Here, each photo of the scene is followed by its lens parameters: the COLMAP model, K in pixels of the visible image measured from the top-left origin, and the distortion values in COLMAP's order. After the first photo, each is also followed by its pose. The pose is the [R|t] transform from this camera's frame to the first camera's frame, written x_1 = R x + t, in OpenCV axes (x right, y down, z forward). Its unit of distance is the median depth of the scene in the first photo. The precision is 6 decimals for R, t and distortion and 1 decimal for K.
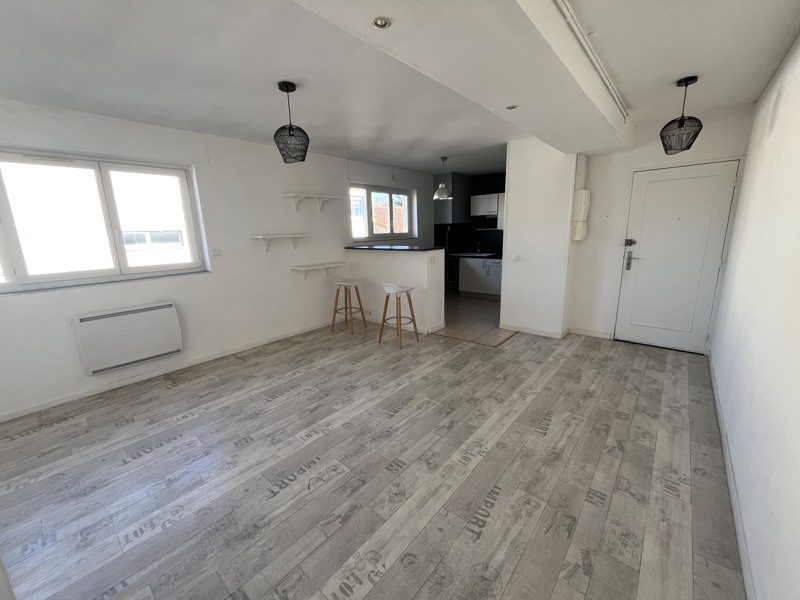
lens RADIAL K [[334.6, 0, 400.0], [0, 334.6, 300.0], [0, 0, 1]] dist [-0.000193, 0.000046]
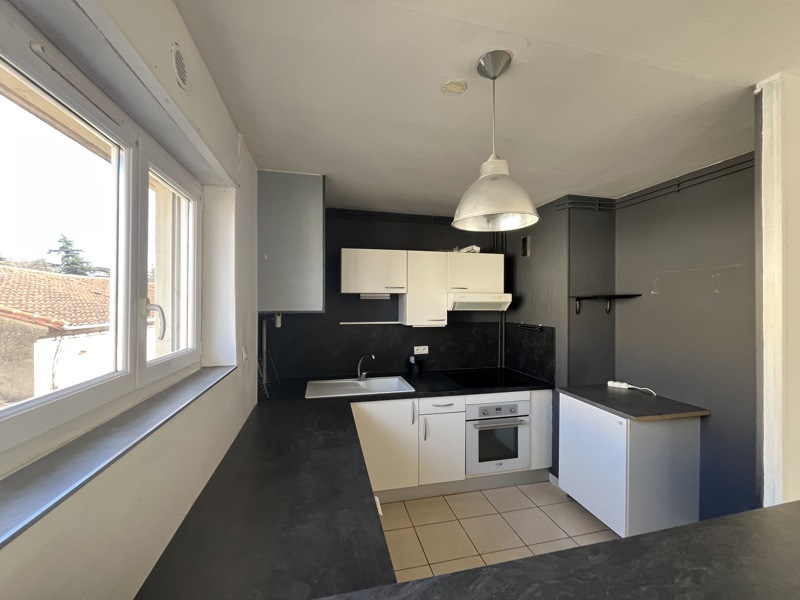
lens RADIAL K [[334.6, 0, 400.0], [0, 334.6, 300.0], [0, 0, 1]] dist [-0.000193, 0.000046]
pose [[0.601411, 0.031825, 0.798306, -0.119303], [0.154435, 0.975730, -0.155243, -0.258043], [-0.783872, 0.216651, 0.581900, 1.081472]]
